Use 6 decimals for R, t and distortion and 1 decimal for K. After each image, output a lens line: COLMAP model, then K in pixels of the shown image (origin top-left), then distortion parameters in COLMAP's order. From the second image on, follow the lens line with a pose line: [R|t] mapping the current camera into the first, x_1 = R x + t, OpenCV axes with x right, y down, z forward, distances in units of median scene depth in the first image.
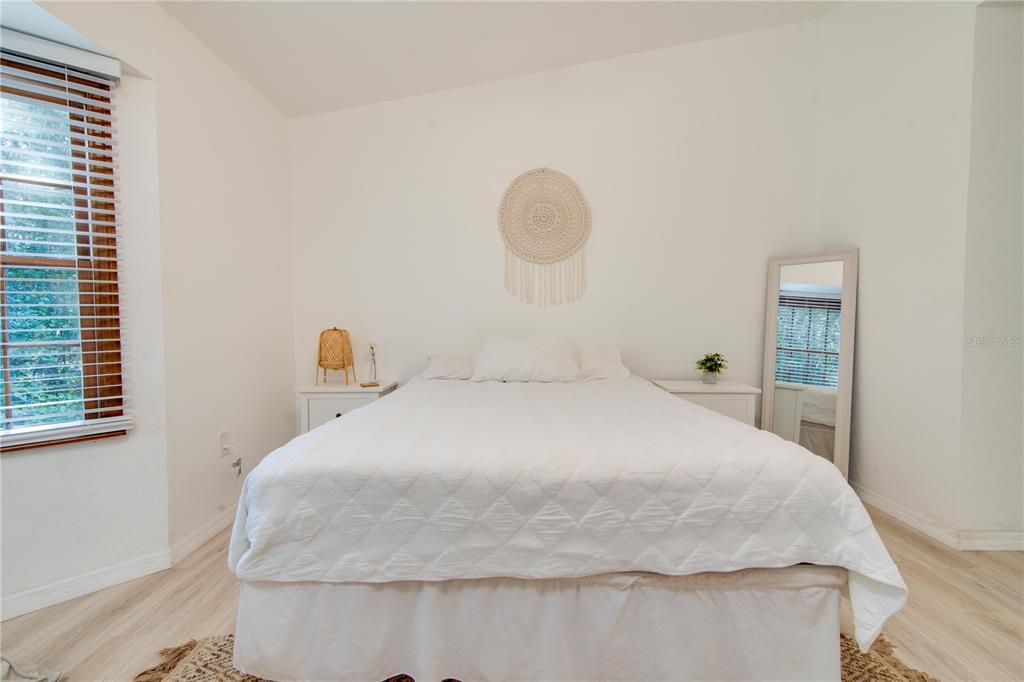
lens RADIAL K [[459.5, 0, 508.0], [0, 459.5, 341.0], [0, 0, 1]] dist [0.011854, -0.000920]
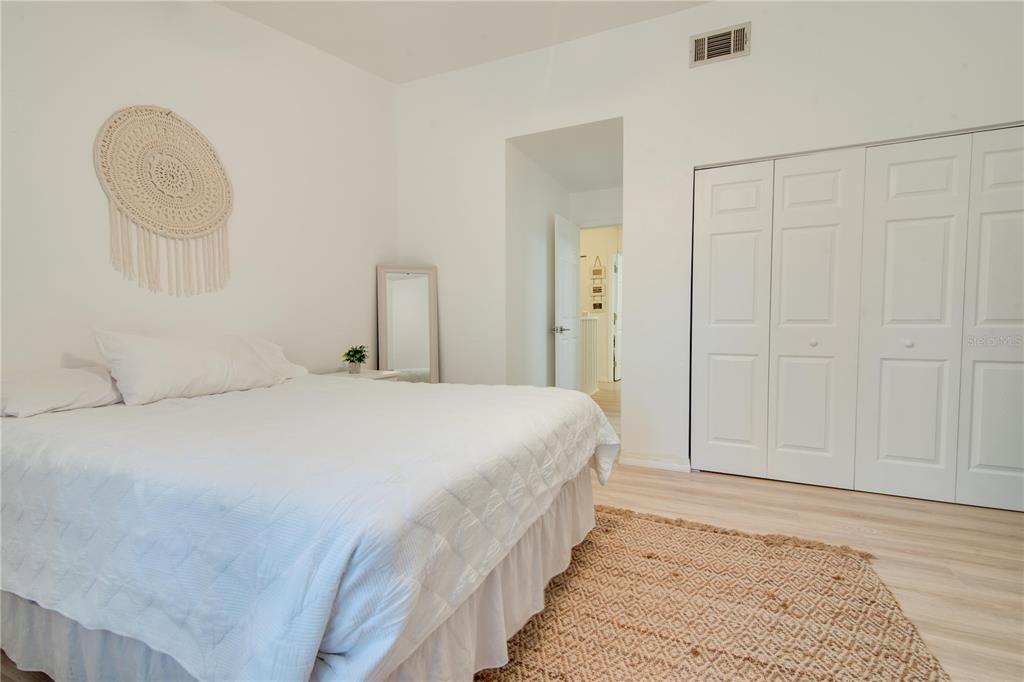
lens RADIAL K [[459.5, 0, 508.0], [0, 459.5, 341.0], [0, 0, 1]] dist [0.011854, -0.000920]
pose [[0.396355, -0.040365, 0.917210, -0.427213], [0.034223, 0.998988, 0.029175, -0.004524], [-0.917459, 0.019826, 0.397335, 0.212259]]
